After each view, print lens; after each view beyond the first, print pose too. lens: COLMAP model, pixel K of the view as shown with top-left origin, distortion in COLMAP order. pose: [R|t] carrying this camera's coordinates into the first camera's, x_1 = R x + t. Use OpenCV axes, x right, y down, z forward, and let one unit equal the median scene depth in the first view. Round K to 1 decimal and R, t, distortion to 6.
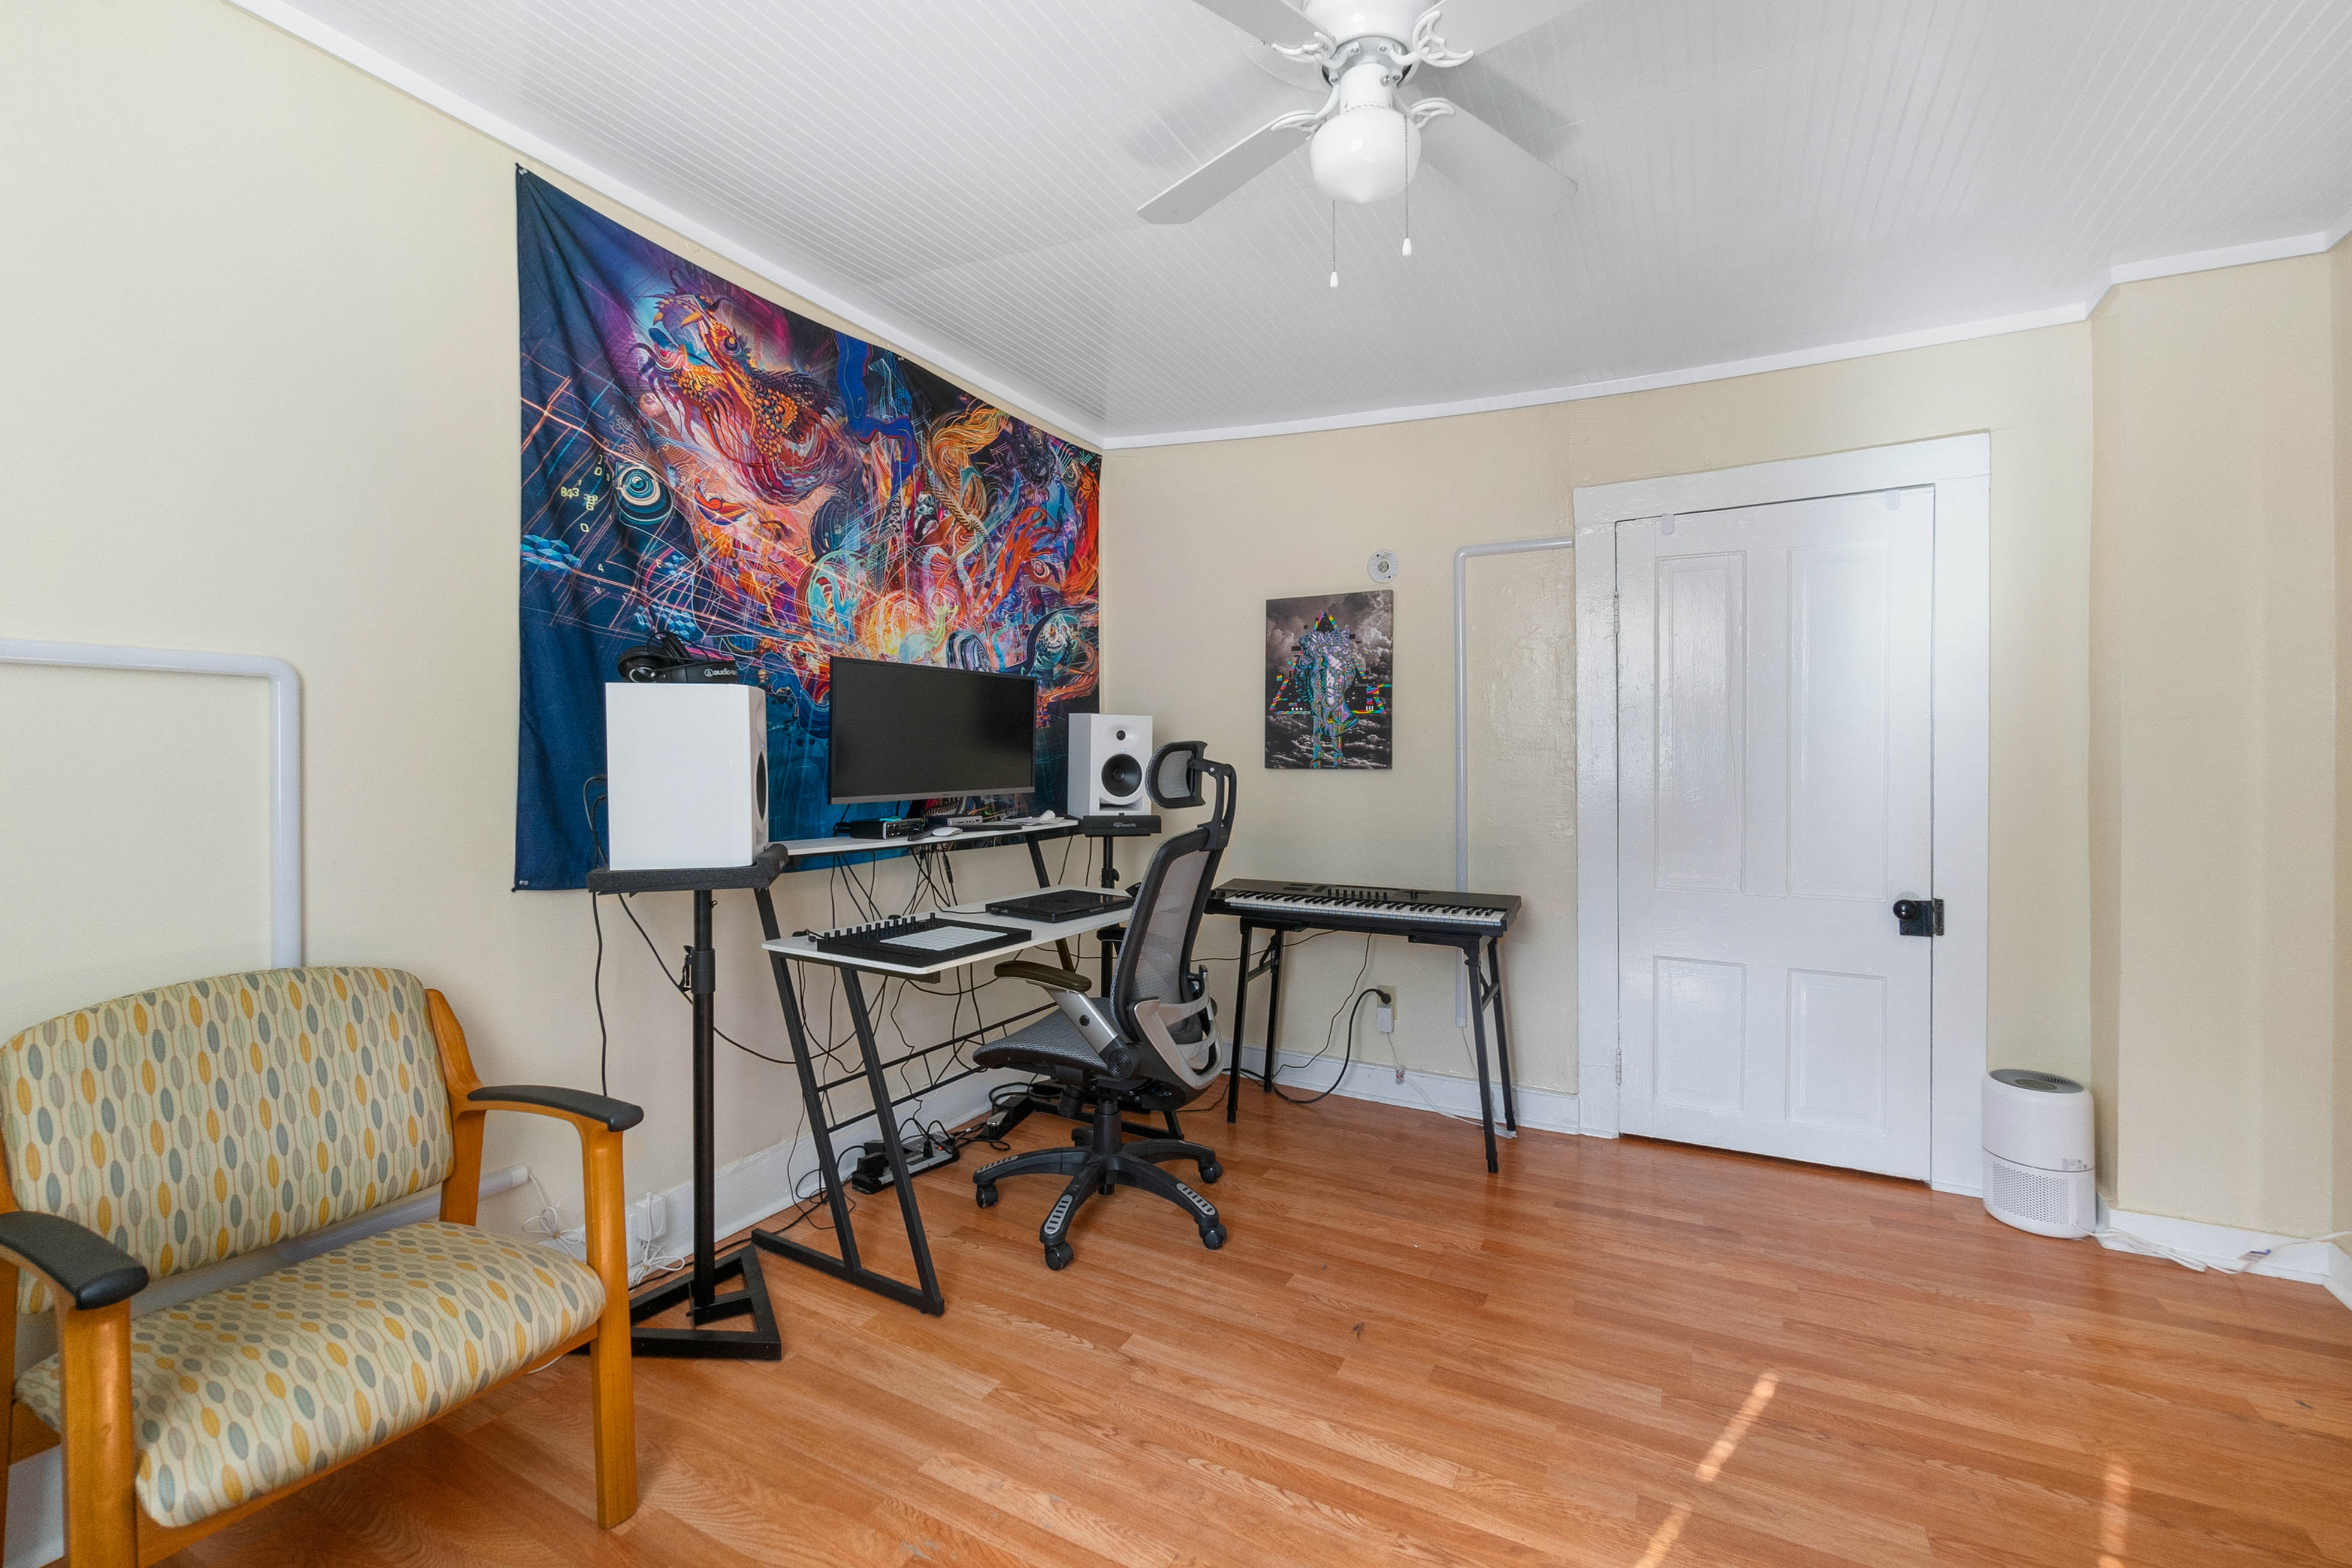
lens RADIAL K [[1001.0, 0, 1170.9], [0, 1001.0, 772.1], [0, 0, 1]] dist [-0.010150, 0.000866]
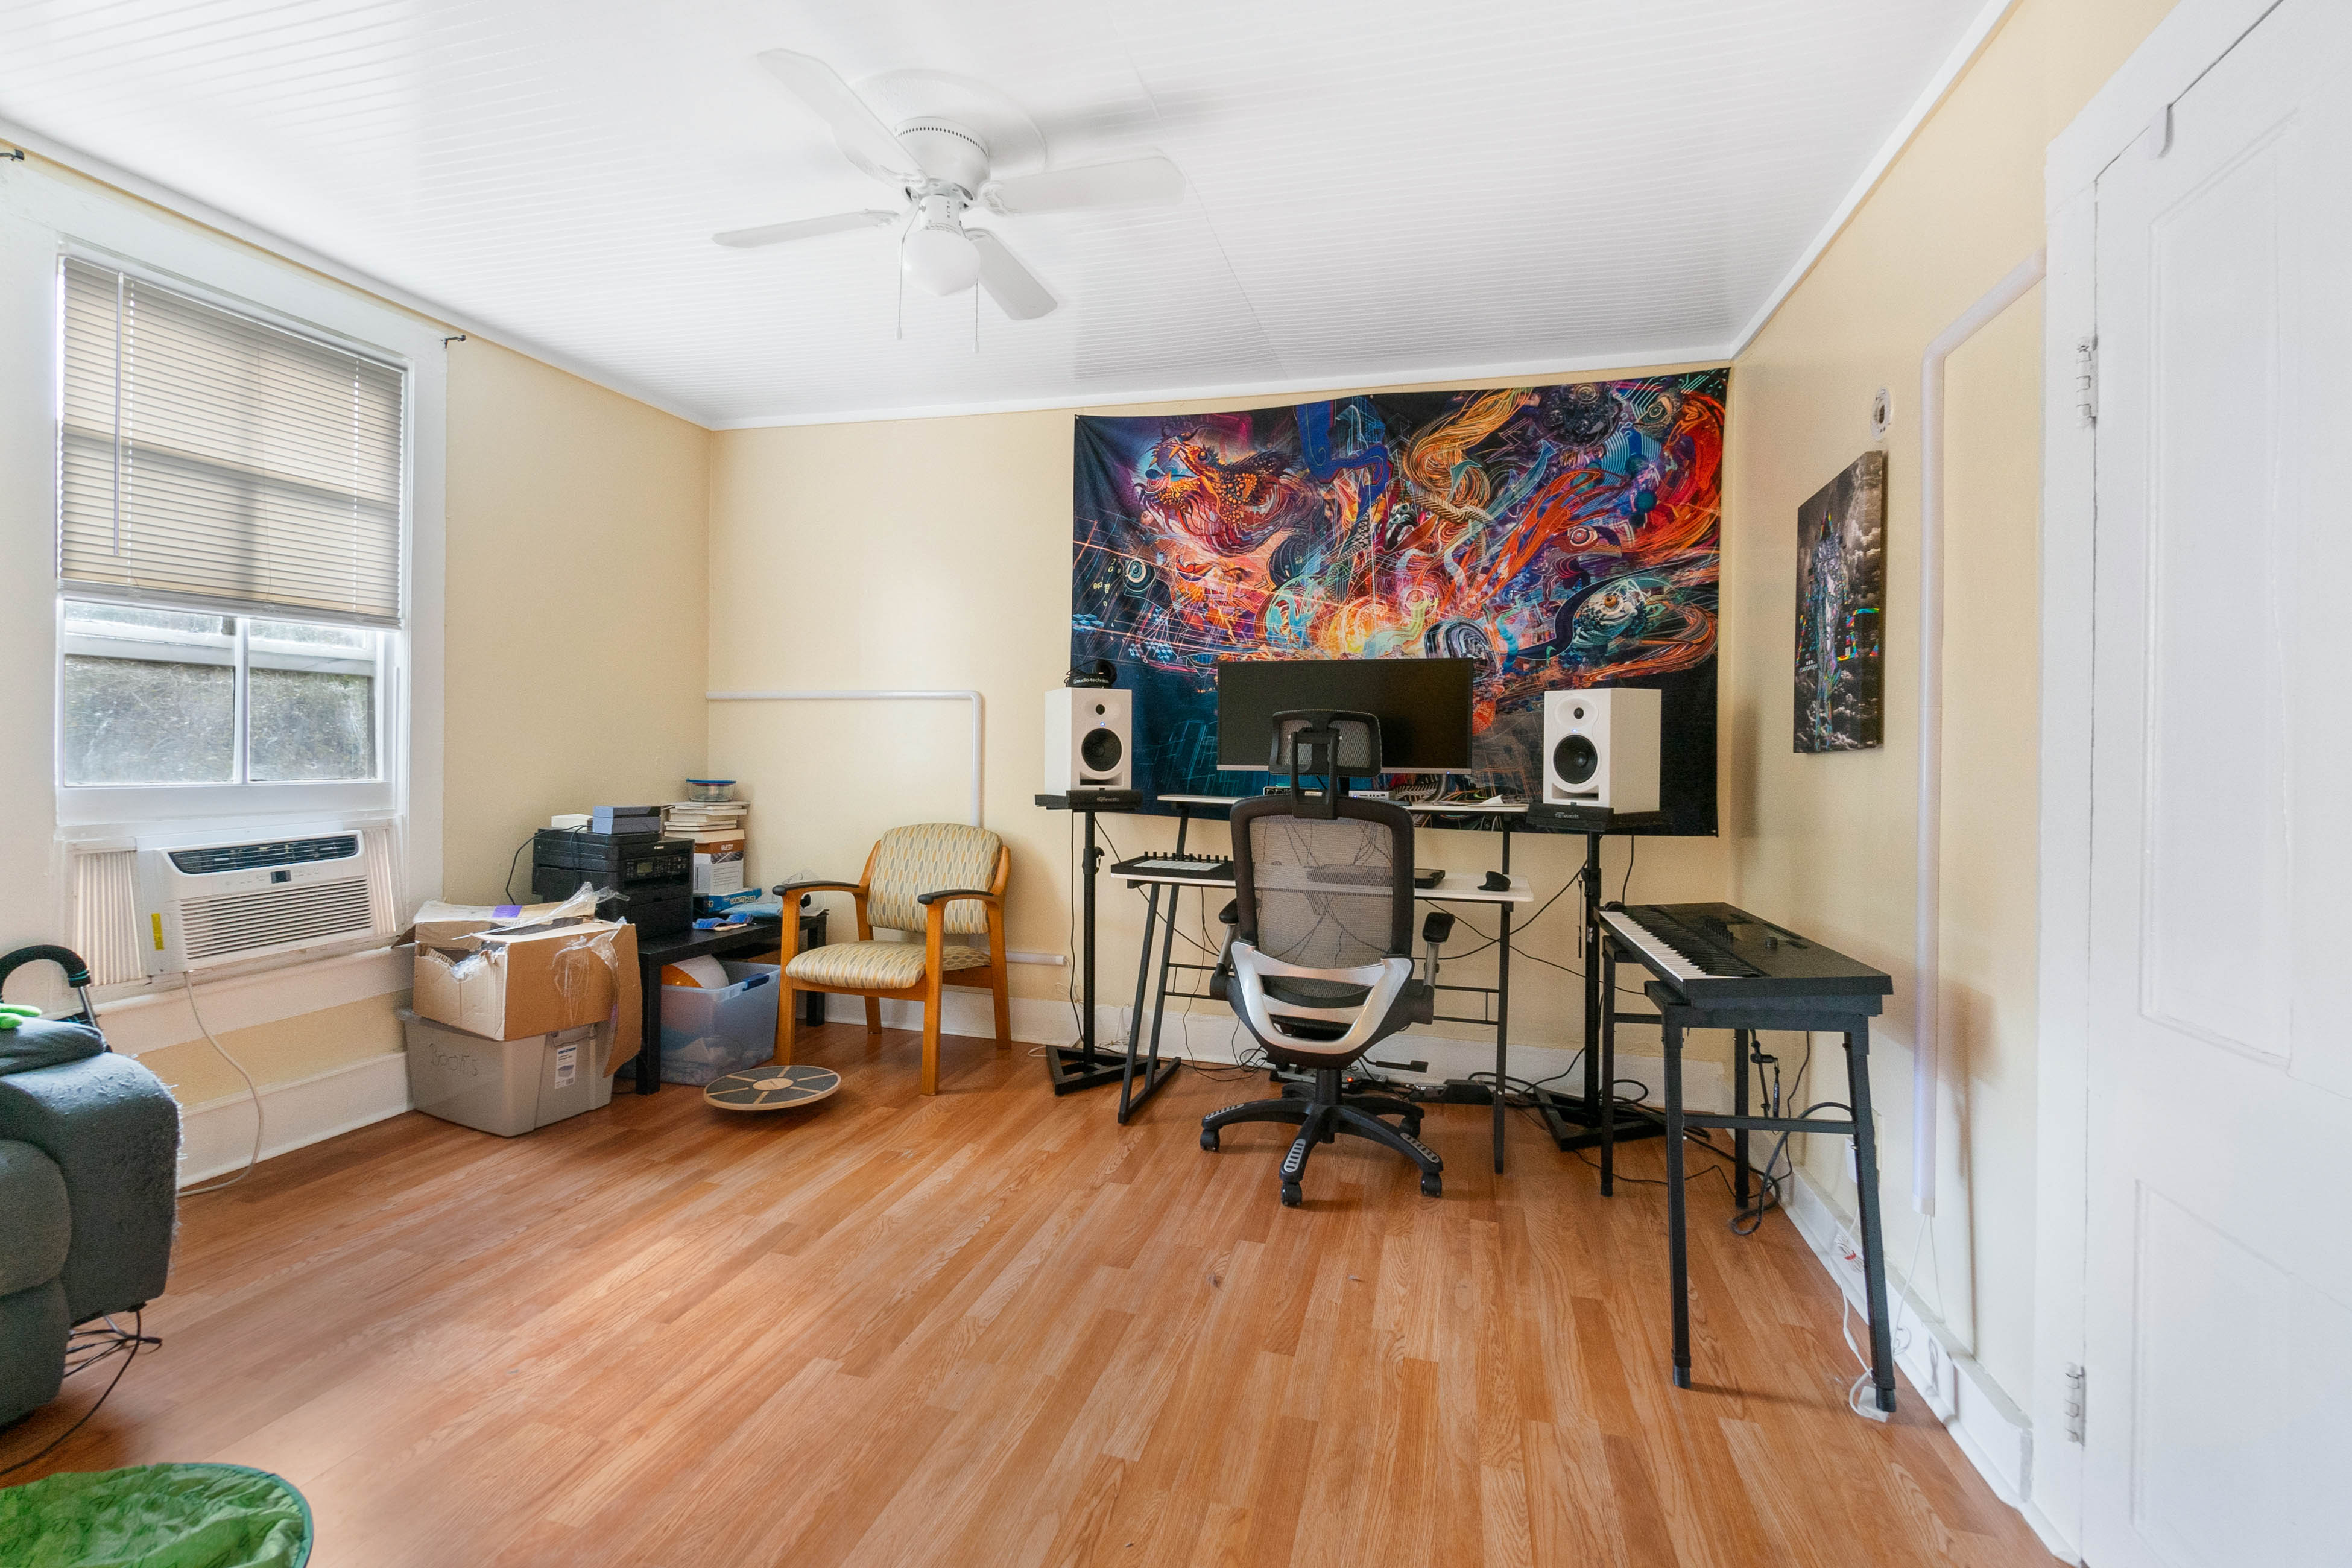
lens RADIAL K [[1020.1, 0, 1176.0], [0, 1020.1, 784.0], [0, 0, 1]] dist [0.000632, 0.000117]
pose [[0.224664, 0.020671, -0.974217, 0.876200], [-0.035275, 0.999292, 0.013068, 0.030178], [0.973797, 0.031430, 0.225235, 0.545231]]
